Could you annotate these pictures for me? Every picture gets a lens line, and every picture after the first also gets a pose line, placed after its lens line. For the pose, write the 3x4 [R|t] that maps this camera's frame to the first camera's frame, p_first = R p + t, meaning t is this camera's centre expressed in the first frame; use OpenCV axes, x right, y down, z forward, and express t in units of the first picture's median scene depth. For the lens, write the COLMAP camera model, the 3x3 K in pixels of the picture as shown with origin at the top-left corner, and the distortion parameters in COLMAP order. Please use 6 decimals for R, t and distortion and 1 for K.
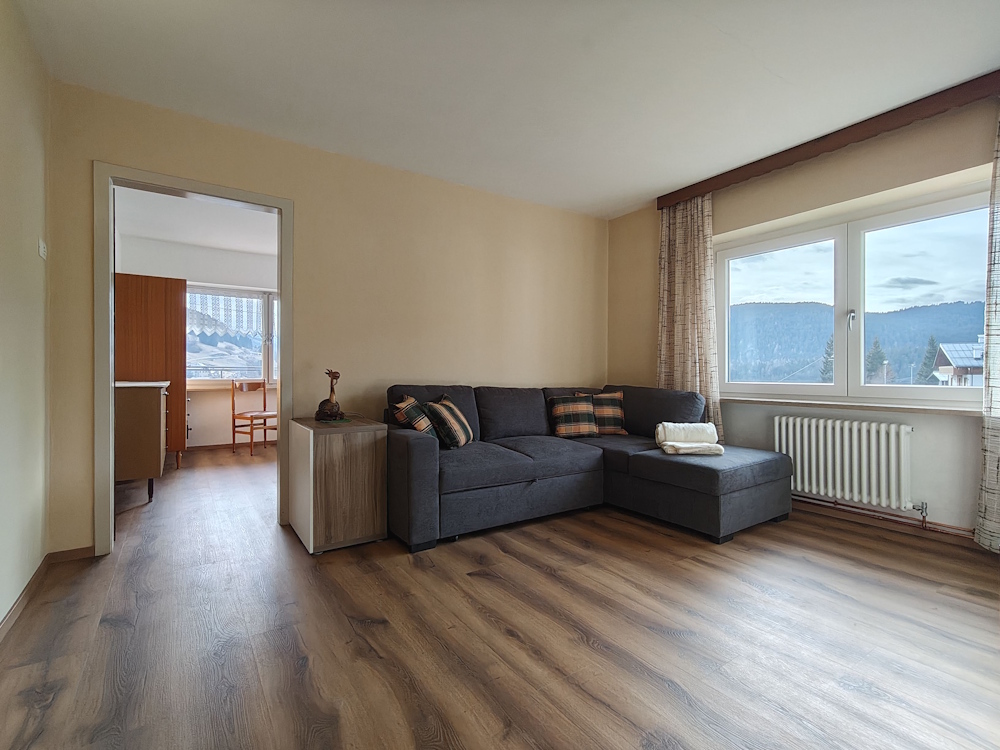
lens RADIAL K [[467.8, 0, 499.2], [0, 467.8, 373.7], [0, 0, 1]] dist [-0.003163, 0.001099]
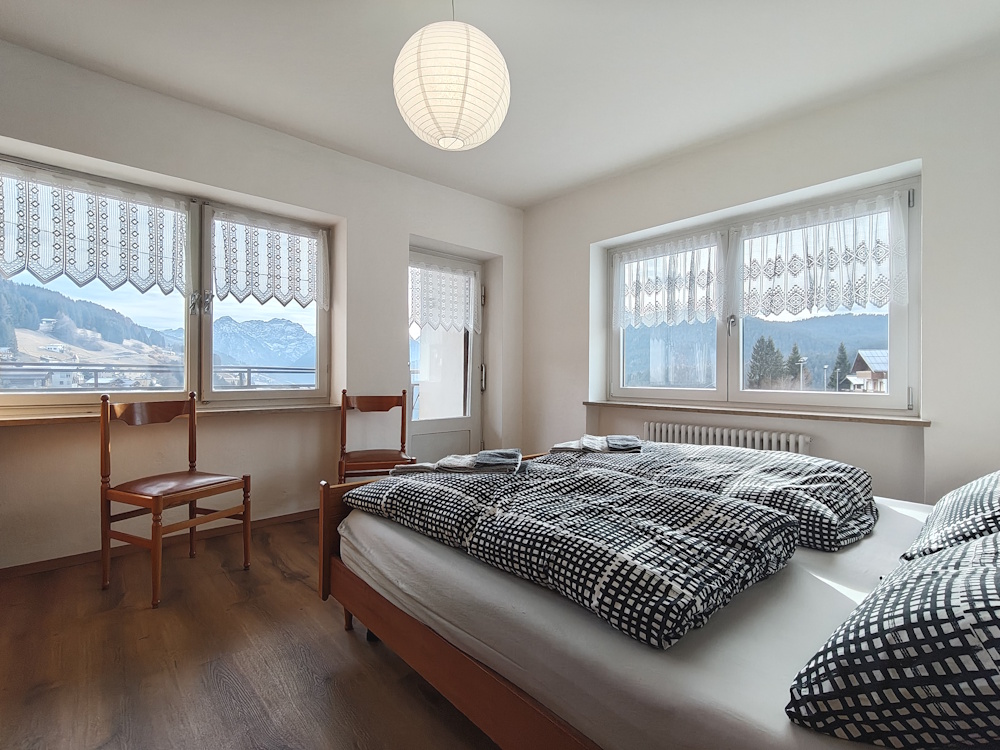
lens RADIAL K [[467.8, 0, 499.2], [0, 467.8, 373.7], [0, 0, 1]] dist [-0.003163, 0.001099]
pose [[0.990943, 0.004844, 0.134193, -0.018442], [-0.004155, 0.999977, -0.005412, -0.000263], [-0.134216, 0.004806, 0.990940, 0.035378]]
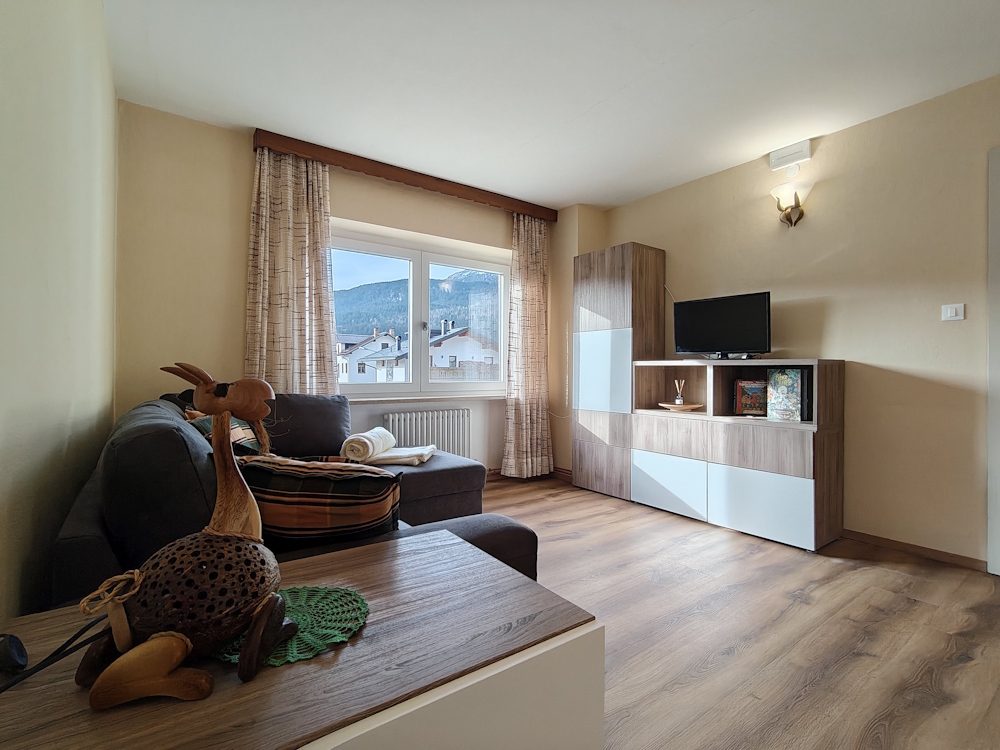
lens RADIAL K [[467.8, 0, 499.2], [0, 467.8, 373.7], [0, 0, 1]] dist [-0.003163, 0.001099]
pose [[-0.029414, -0.003800, 0.999560, -1.177365], [0.003400, 0.999987, 0.003901, -0.007190], [-0.999562, 0.003513, -0.029400, 1.959908]]
